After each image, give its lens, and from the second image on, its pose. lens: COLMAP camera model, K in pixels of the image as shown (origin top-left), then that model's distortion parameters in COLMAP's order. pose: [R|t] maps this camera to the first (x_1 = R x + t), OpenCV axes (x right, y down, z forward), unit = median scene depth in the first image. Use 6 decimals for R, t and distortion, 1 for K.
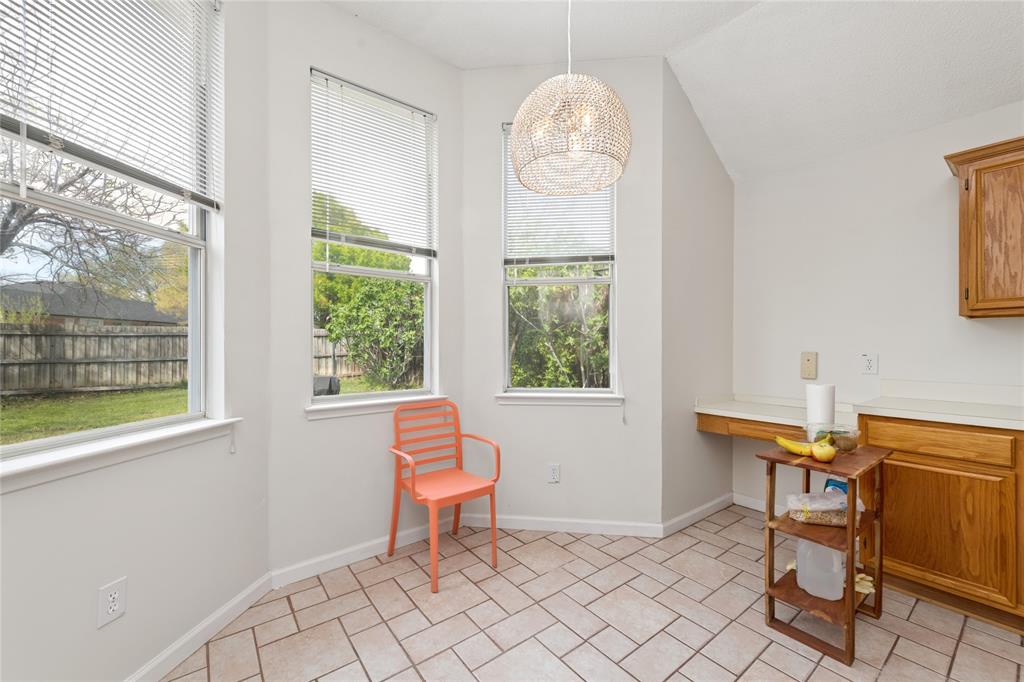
lens RADIAL K [[402.0, 0, 509.7], [0, 402.0, 344.1], [0, 0, 1]] dist [0.011890, -0.002130]
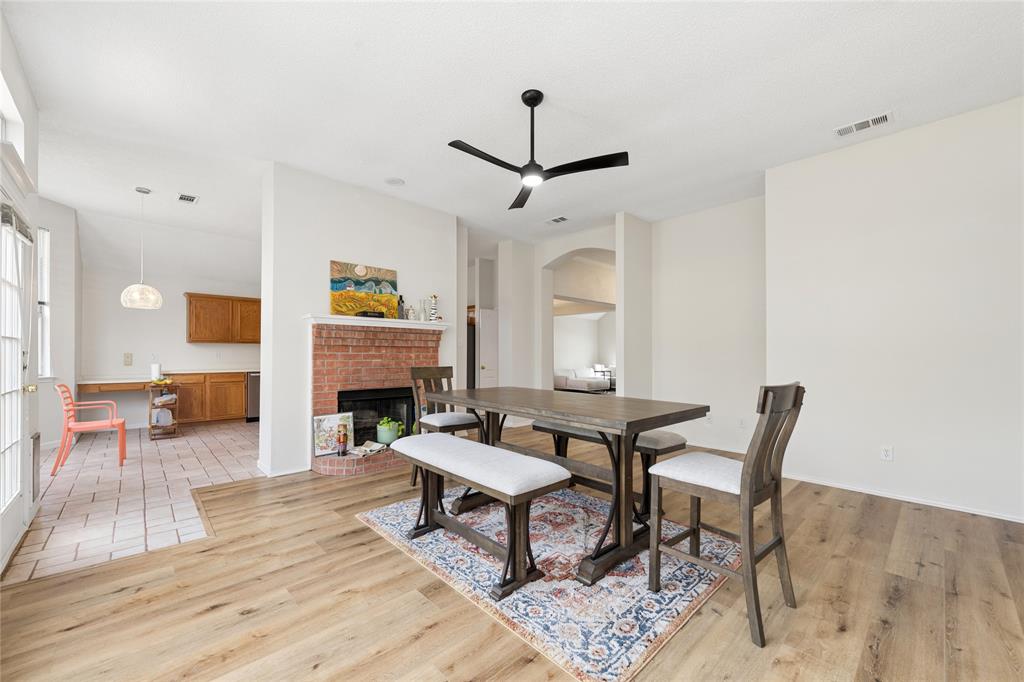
lens RADIAL K [[402.0, 0, 507.9], [0, 402.0, 341.7], [0, 0, 1]] dist [0.011890, -0.002130]
pose [[-0.099938, 0.026238, 0.994648, -0.520457], [-0.007883, 0.999600, -0.027161, -0.001171], [-0.994962, -0.010555, -0.099691, -0.266623]]
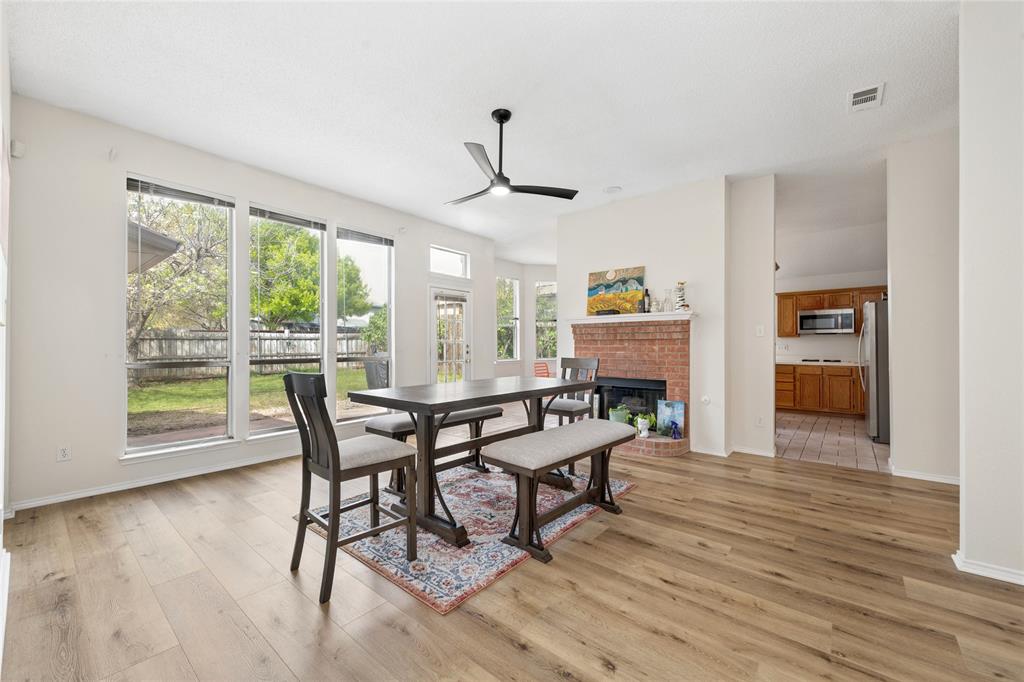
lens RADIAL K [[402.0, 0, 509.9], [0, 402.0, 342.1], [0, 0, 1]] dist [0.011890, -0.002130]
pose [[0.975836, -0.001594, 0.218498, -0.281804], [0.002532, 0.999989, -0.004014, -0.002796], [-0.218489, 0.004470, 0.975829, -0.660990]]
